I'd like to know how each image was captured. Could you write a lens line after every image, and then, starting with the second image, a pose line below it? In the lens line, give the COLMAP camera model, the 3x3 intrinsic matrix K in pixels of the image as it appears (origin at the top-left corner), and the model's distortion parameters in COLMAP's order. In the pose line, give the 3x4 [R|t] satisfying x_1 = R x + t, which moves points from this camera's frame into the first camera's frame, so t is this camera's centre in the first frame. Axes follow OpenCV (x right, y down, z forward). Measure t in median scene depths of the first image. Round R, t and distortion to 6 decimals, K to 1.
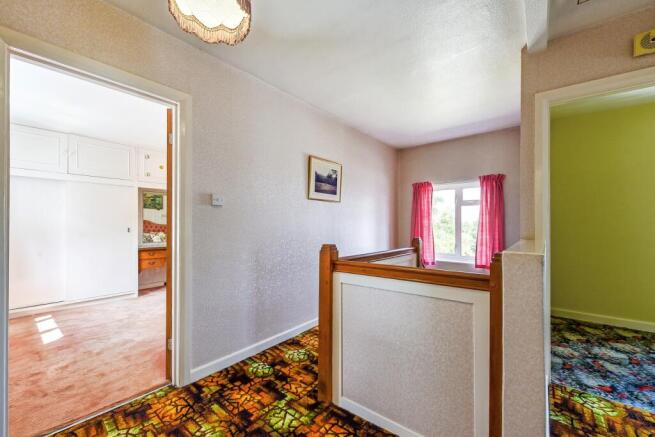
lens RADIAL K [[265.8, 0, 331.5], [0, 265.8, 222.7], [0, 0, 1]] dist [0.001441, 0.000161]
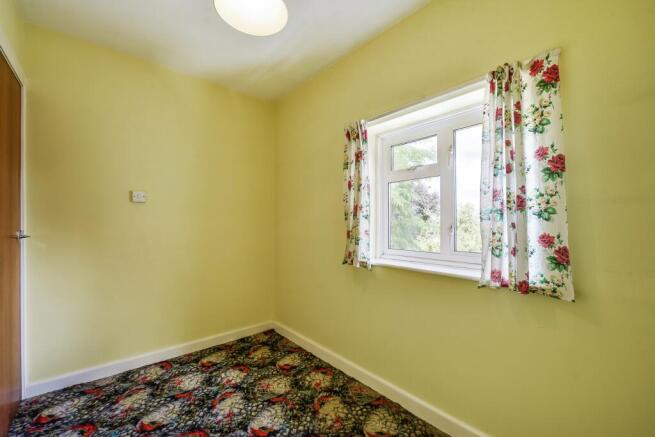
lens RADIAL K [[293.6, 0, 328.1], [0, 293.6, 220.6], [0, 0, 1]] dist [-0.010925, -0.000267]
pose [[0.975683, -0.014690, -0.218693, 1.421131], [0.015211, 0.999884, 0.000699, 0.040101], [0.218657, -0.004008, 0.975794, 0.257758]]
